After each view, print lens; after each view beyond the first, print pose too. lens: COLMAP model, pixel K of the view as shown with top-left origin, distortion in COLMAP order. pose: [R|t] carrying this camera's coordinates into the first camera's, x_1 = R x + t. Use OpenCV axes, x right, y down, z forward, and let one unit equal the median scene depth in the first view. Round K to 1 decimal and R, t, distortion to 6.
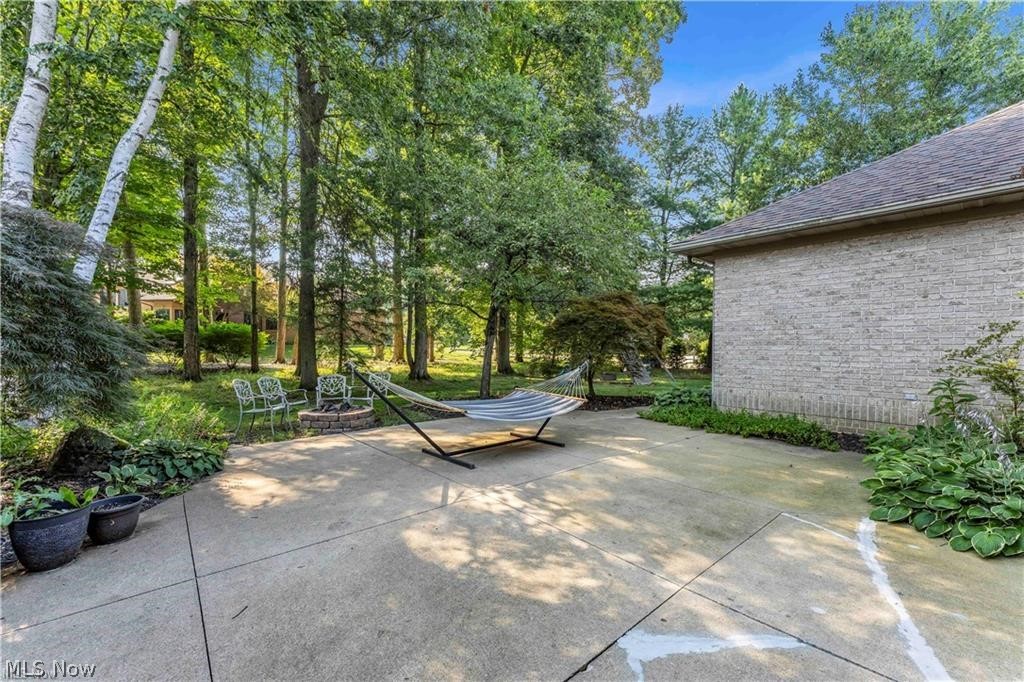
lens RADIAL K [[412.9, 0, 510.7], [0, 412.9, 342.8], [0, 0, 1]] dist [-0.001810, -0.000019]
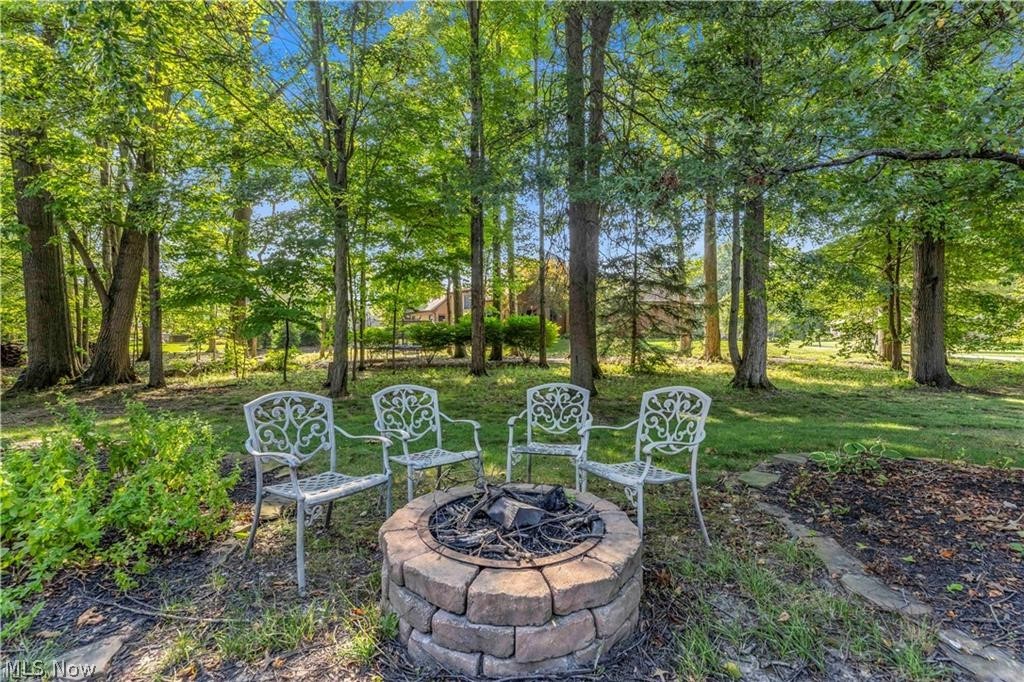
lens RADIAL K [[412.9, 0, 510.0], [0, 412.9, 344.0], [0, 0, 1]] dist [-0.001810, -0.000019]
pose [[0.756648, -0.002755, -0.653817, -0.078020], [0.008878, 0.999942, 0.006062, 0.013502], [0.653762, -0.010392, 0.756629, 0.255635]]
